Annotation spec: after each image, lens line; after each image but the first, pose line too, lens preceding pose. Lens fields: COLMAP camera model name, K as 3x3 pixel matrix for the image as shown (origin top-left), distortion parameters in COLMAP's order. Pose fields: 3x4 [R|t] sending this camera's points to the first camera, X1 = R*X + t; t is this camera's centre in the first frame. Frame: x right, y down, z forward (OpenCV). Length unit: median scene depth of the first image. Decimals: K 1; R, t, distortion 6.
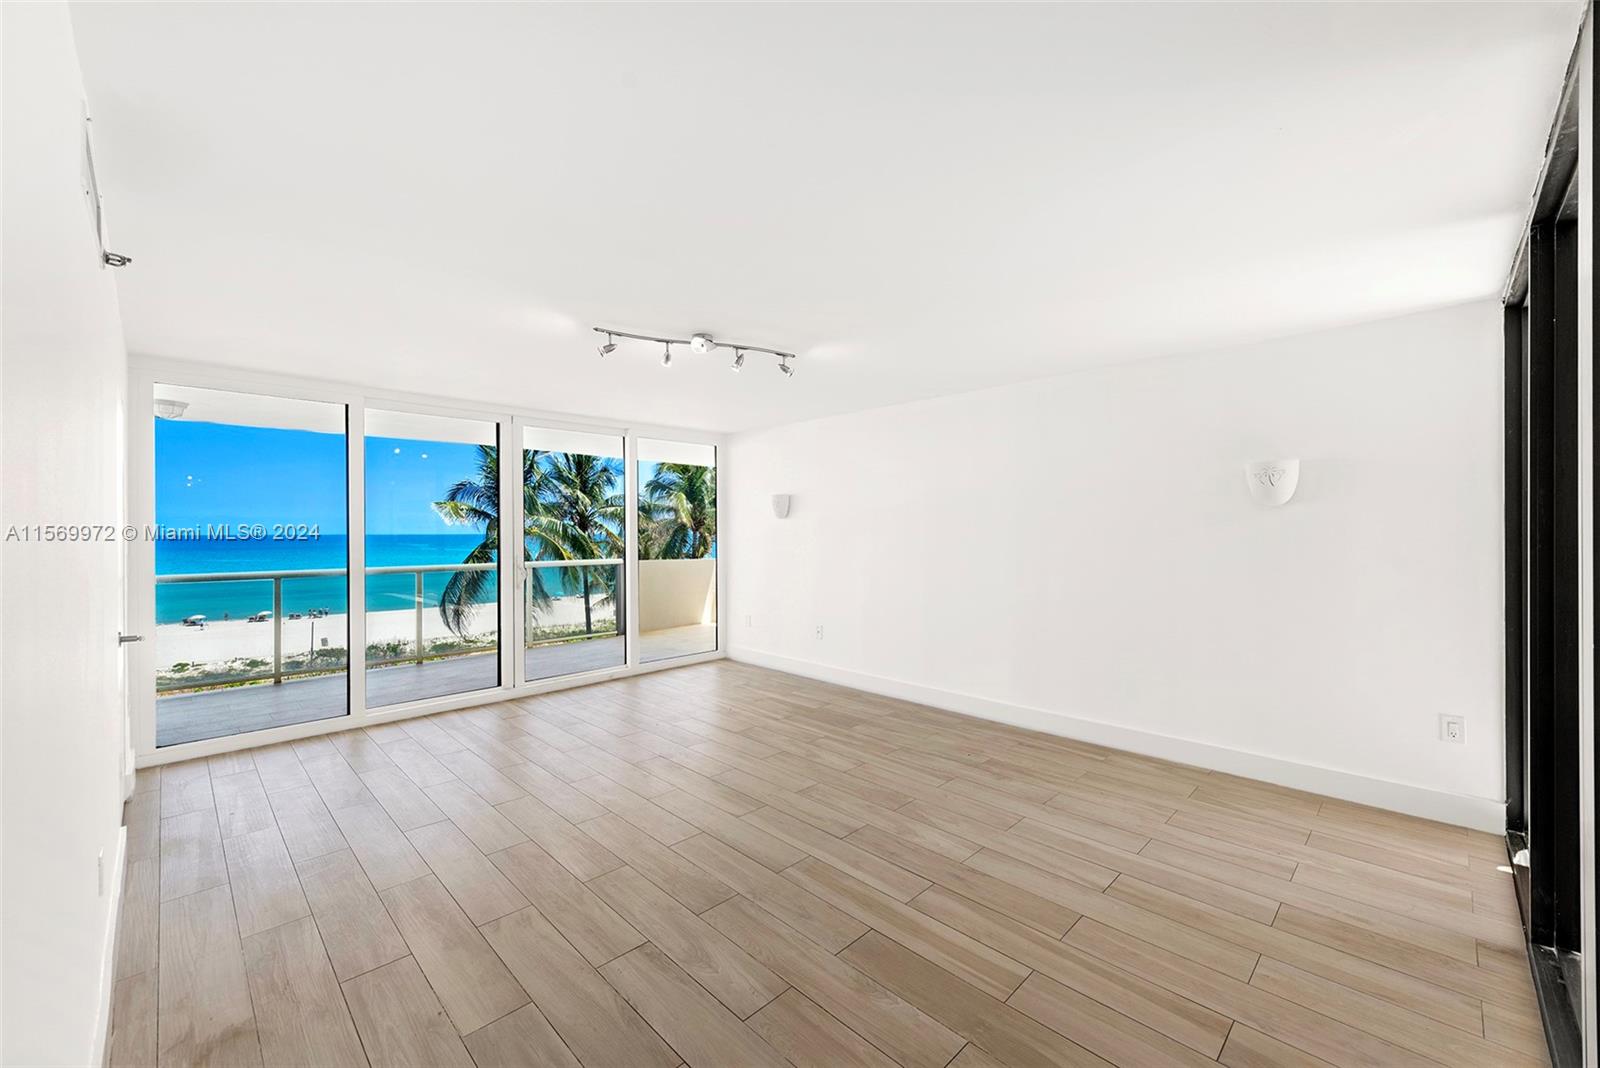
lens RADIAL K [[627.6, 0, 822.8], [0, 627.6, 531.4], [0, 0, 1]] dist [0.008010, -0.003290]
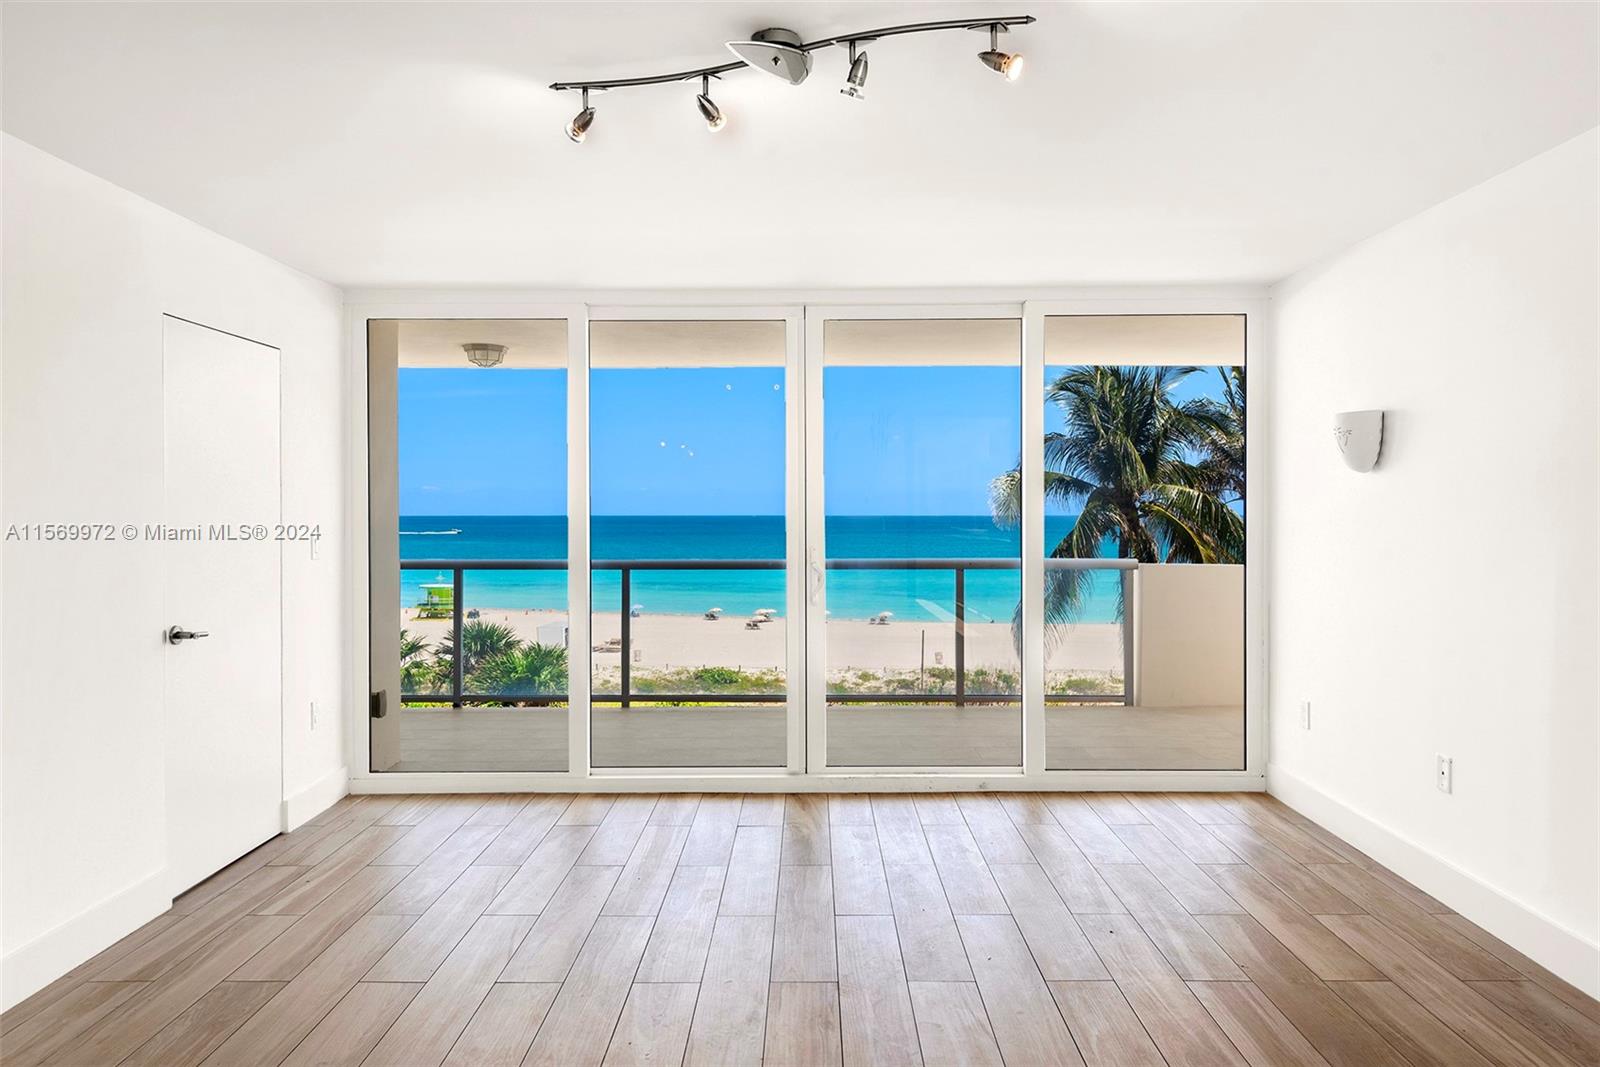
lens RADIAL K [[1061.3, 0, 809.3], [0, 1061.3, 523.1], [0, 0, 1]] dist [0.018971, -0.015636]
pose [[0.686019, 0.009482, -0.727522, 0.188392], [-0.001186, 0.999928, 0.011914, 0.004471], [0.727583, -0.007311, 0.685981, 0.280844]]
